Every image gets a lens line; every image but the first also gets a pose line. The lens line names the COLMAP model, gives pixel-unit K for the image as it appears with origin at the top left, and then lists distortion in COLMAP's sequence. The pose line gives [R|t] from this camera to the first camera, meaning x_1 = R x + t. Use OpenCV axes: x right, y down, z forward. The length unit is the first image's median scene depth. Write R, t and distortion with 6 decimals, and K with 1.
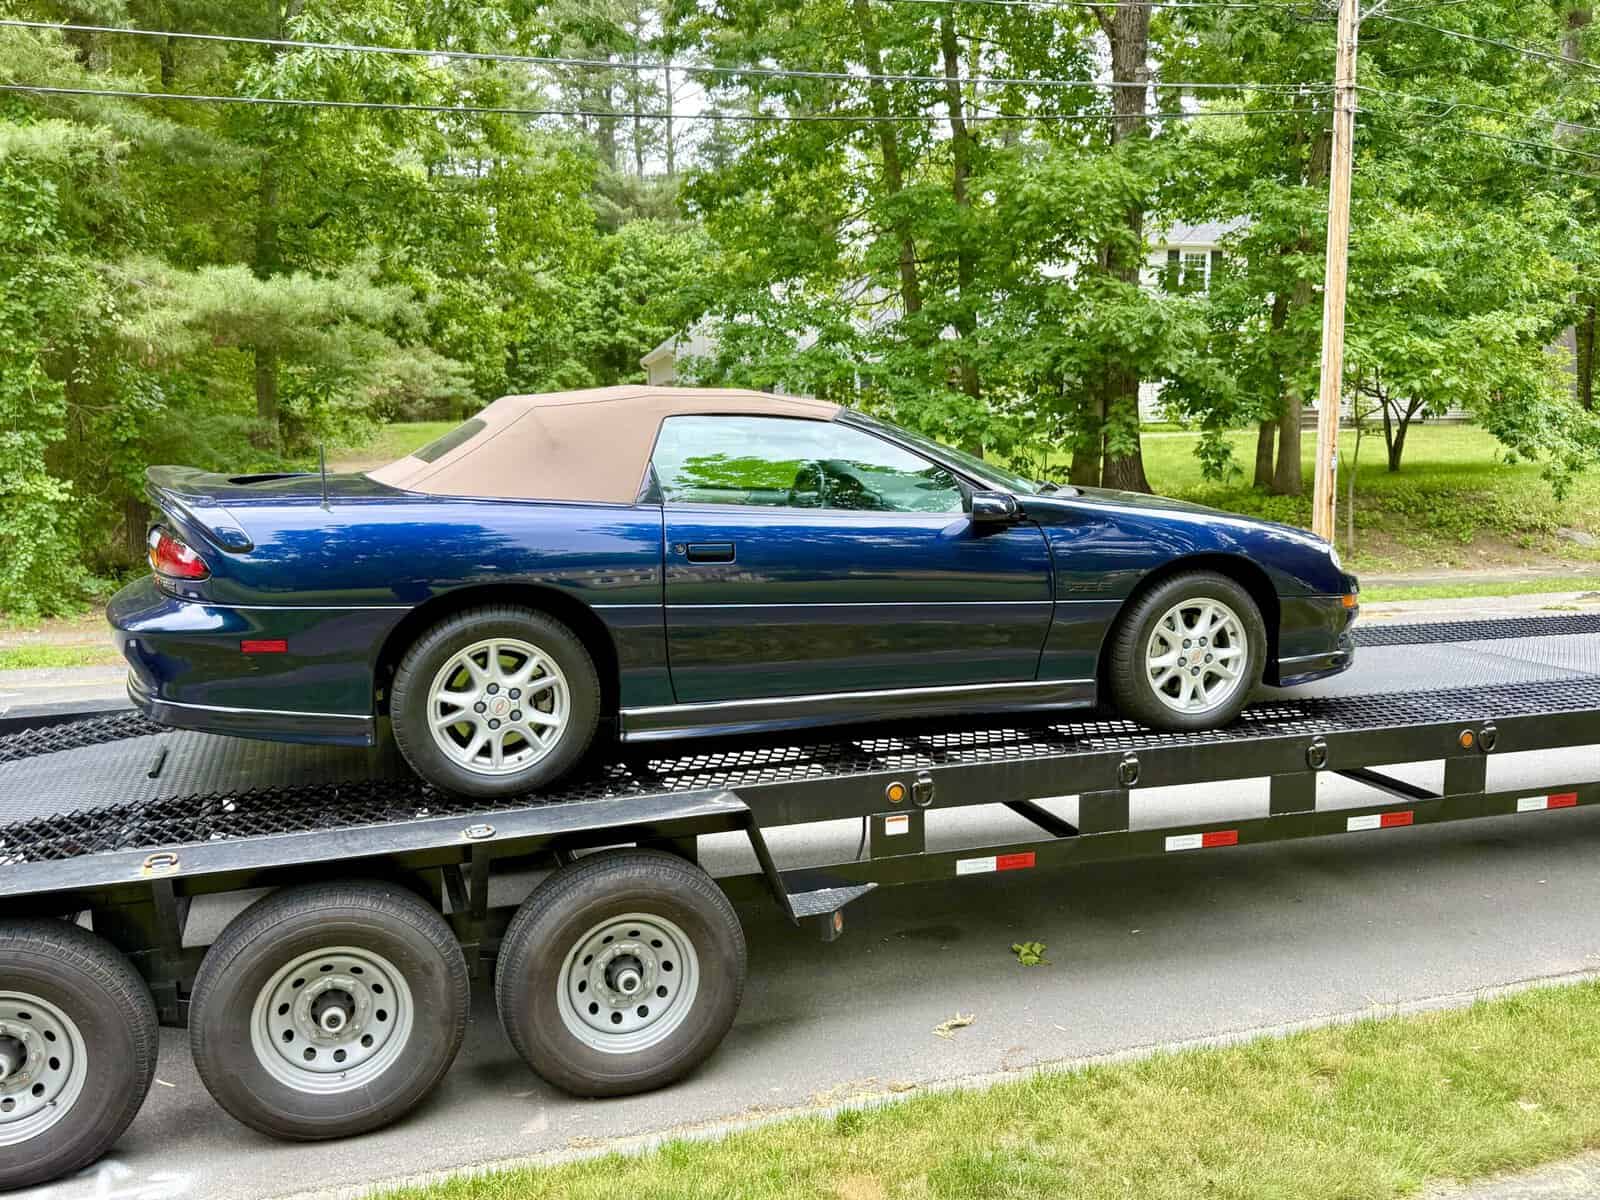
lens RADIAL K [[1373.3, 0, 798.3], [0, 1373.3, 600.2], [0, 0, 1]] dist [0.011542, 0.008734]
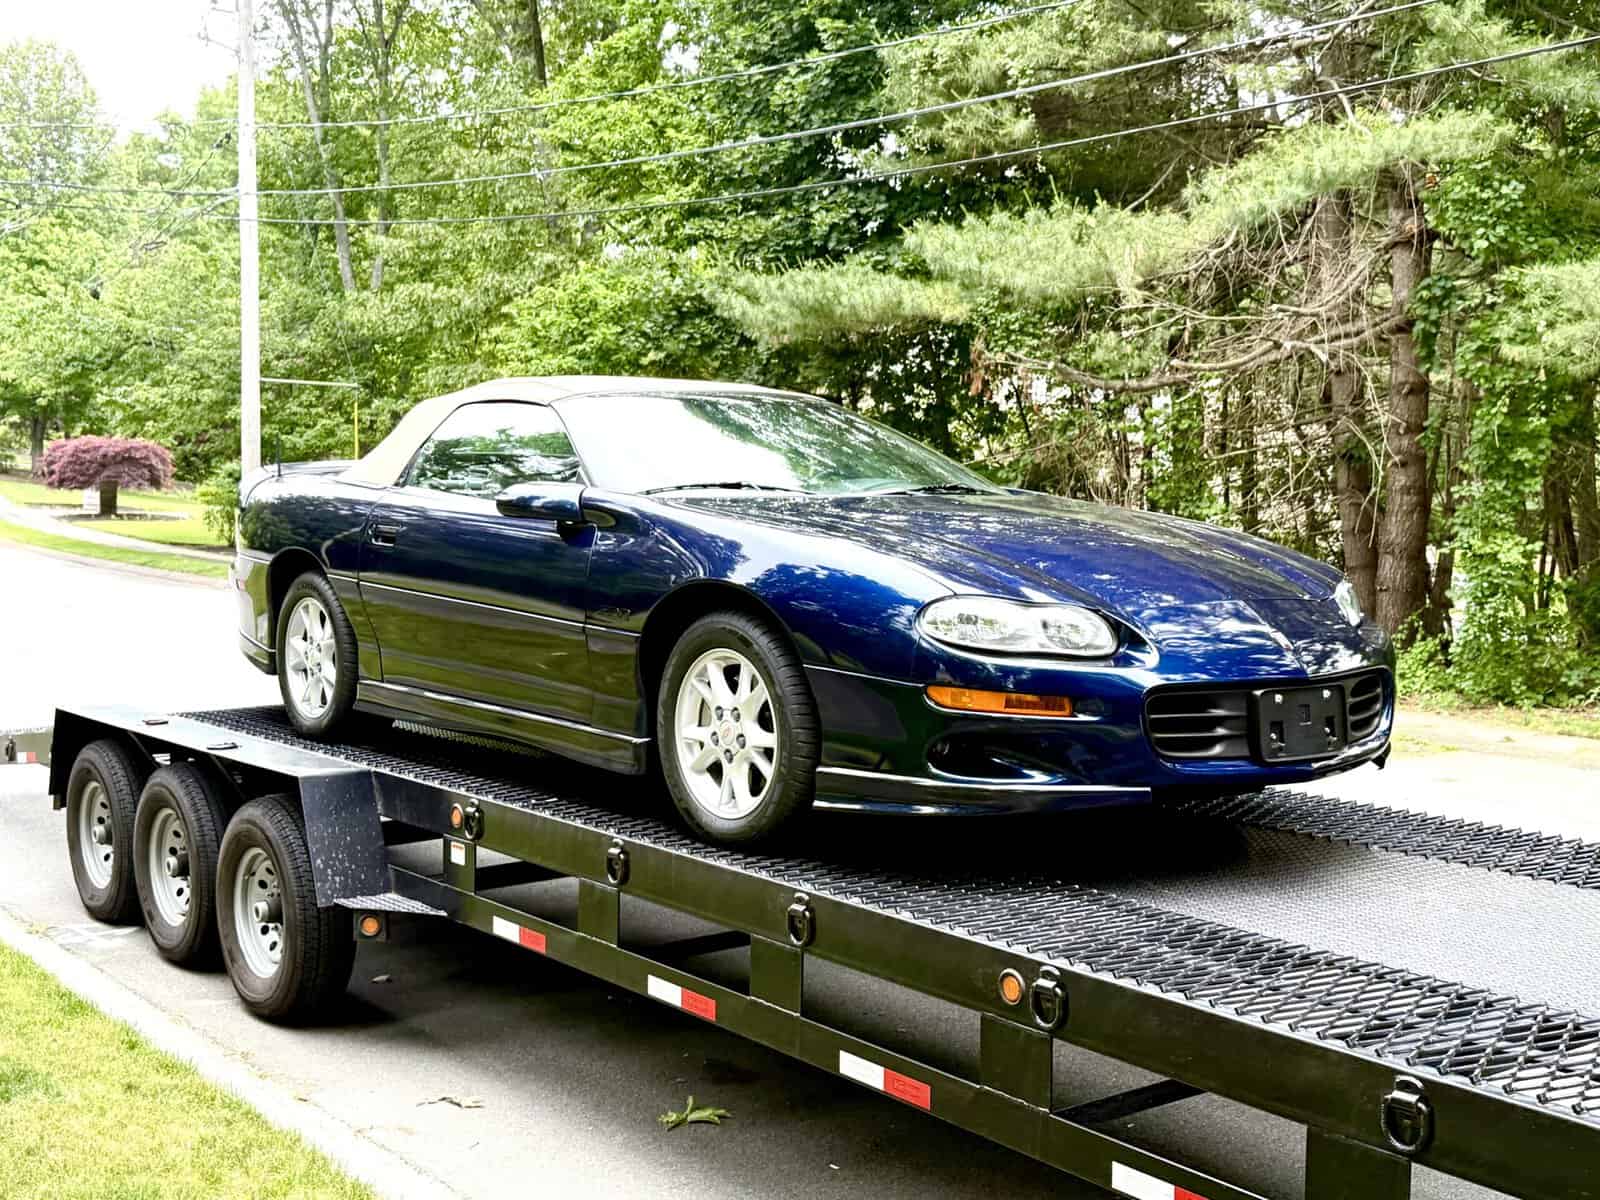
lens RADIAL K [[1931.9, 0, 799.3], [0, 1931.9, 600.0], [0, 0, 1]] dist [-0.159017, 0.000000]
pose [[0.305395, 0.058391, -0.950434, 0.406783], [-0.131972, 0.991081, 0.018483, -0.015572], [0.943036, 0.119786, 0.310377, 0.250730]]
